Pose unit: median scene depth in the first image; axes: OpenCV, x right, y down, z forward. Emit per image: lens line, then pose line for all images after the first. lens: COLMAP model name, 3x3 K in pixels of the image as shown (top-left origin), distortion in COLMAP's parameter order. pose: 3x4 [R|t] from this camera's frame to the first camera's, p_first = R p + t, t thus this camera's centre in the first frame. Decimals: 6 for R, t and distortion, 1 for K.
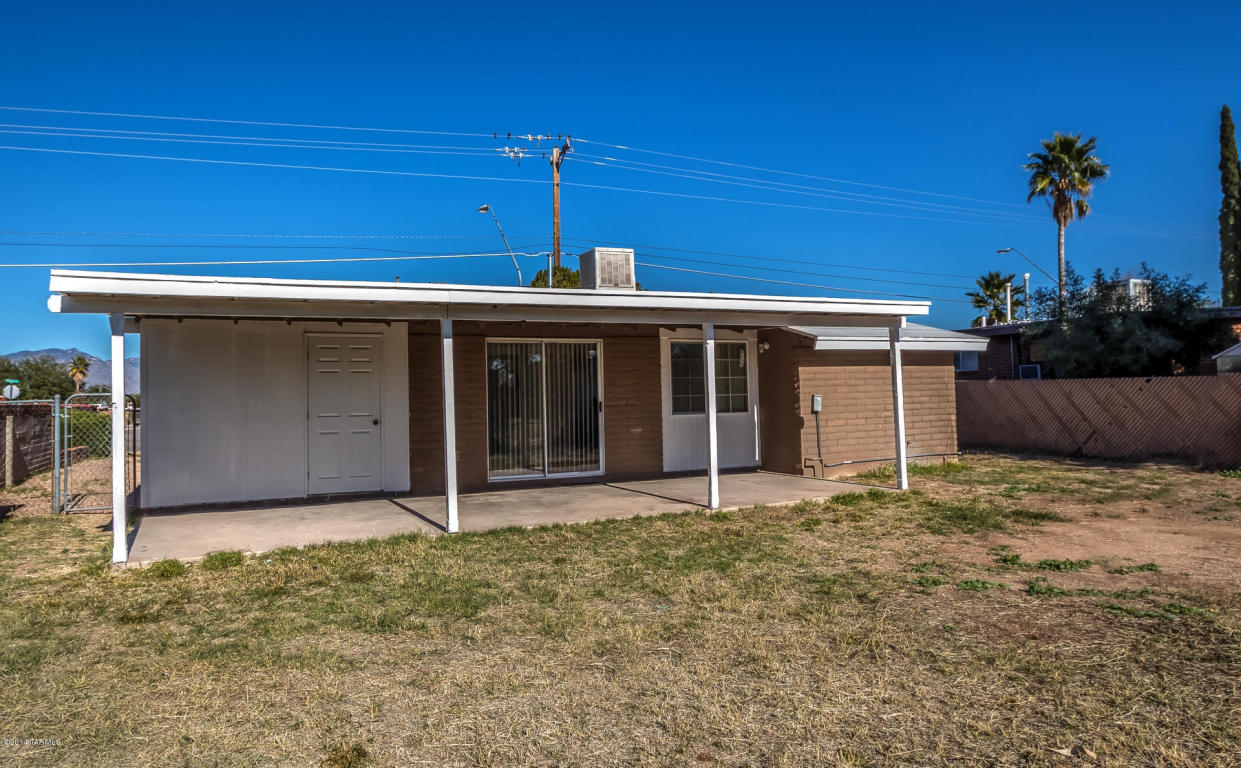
lens RADIAL K [[1067.0, 0, 620.5], [0, 1067.0, 384.0], [0, 0, 1]] dist [-0.037960, 0.006798]
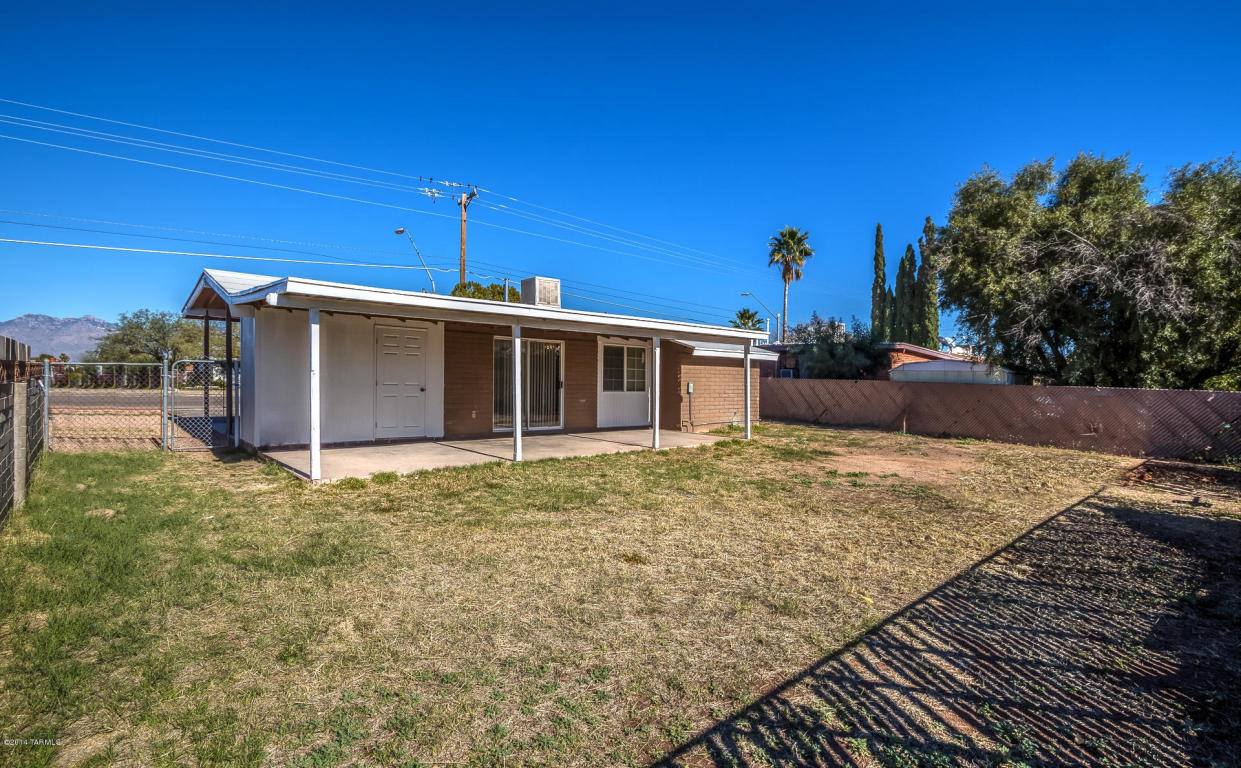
lens RADIAL K [[1067.0, 0, 620.5], [0, 1067.0, 384.0], [0, 0, 1]] dist [-0.037960, 0.006798]
pose [[0.894107, 0.037597, 0.446272, -0.635581], [-0.044605, 0.998991, 0.005205, 0.008557], [-0.445627, -0.024560, 0.894882, -0.419424]]
